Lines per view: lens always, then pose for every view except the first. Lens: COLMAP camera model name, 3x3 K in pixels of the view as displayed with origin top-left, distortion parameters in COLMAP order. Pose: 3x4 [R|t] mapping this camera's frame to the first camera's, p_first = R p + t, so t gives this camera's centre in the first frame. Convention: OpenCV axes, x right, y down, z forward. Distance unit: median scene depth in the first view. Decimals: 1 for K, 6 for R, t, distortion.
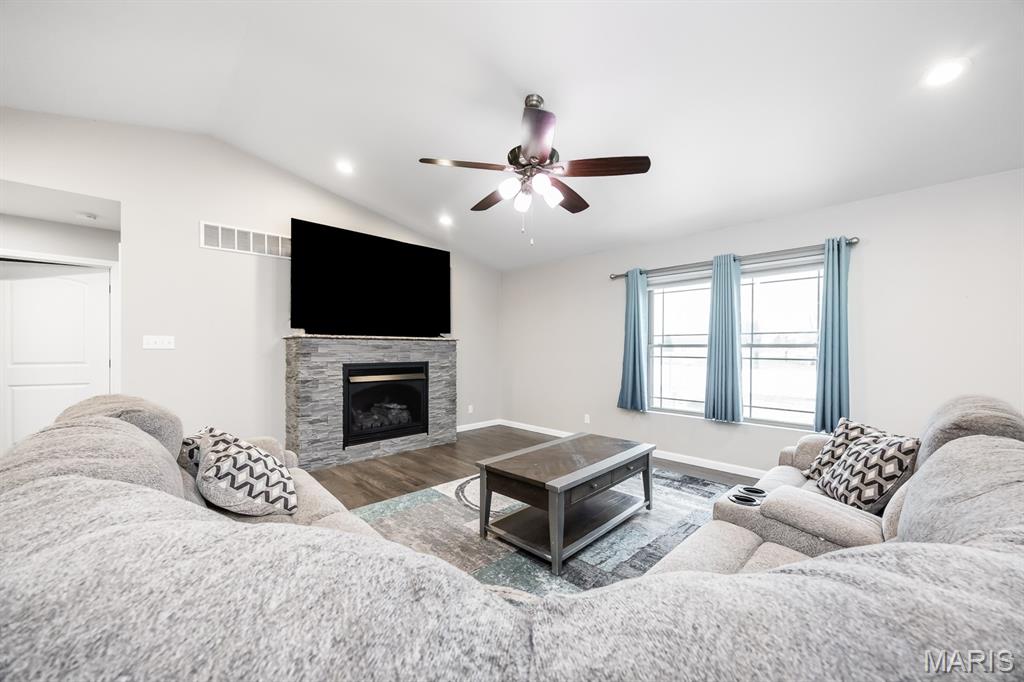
lens RADIAL K [[399.4, 0, 512.0], [0, 399.4, 341.0], [0, 0, 1]] dist [0.000454, 0.000071]
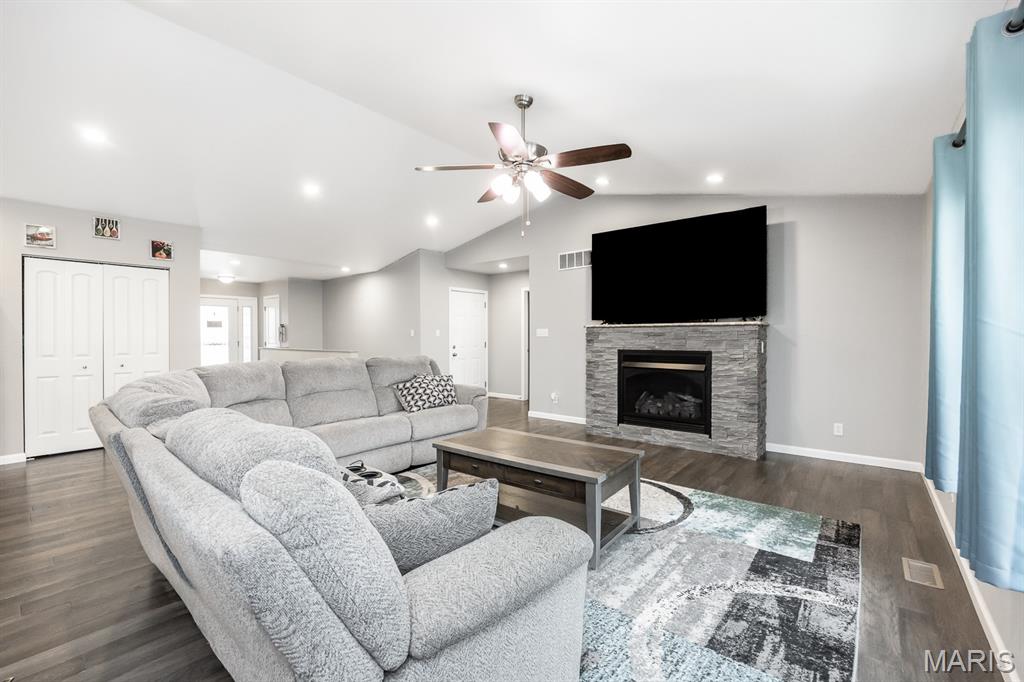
lens RADIAL K [[452.7, 0, 512.0], [0, 452.7, 341.0], [0, 0, 1]] dist [-0.000136, 0.000049]
pose [[0.072401, 0.005010, -0.997363, 0.818590], [0.019671, 0.999786, 0.006450, 0.018517], [0.997182, -0.020086, 0.072287, 0.598010]]
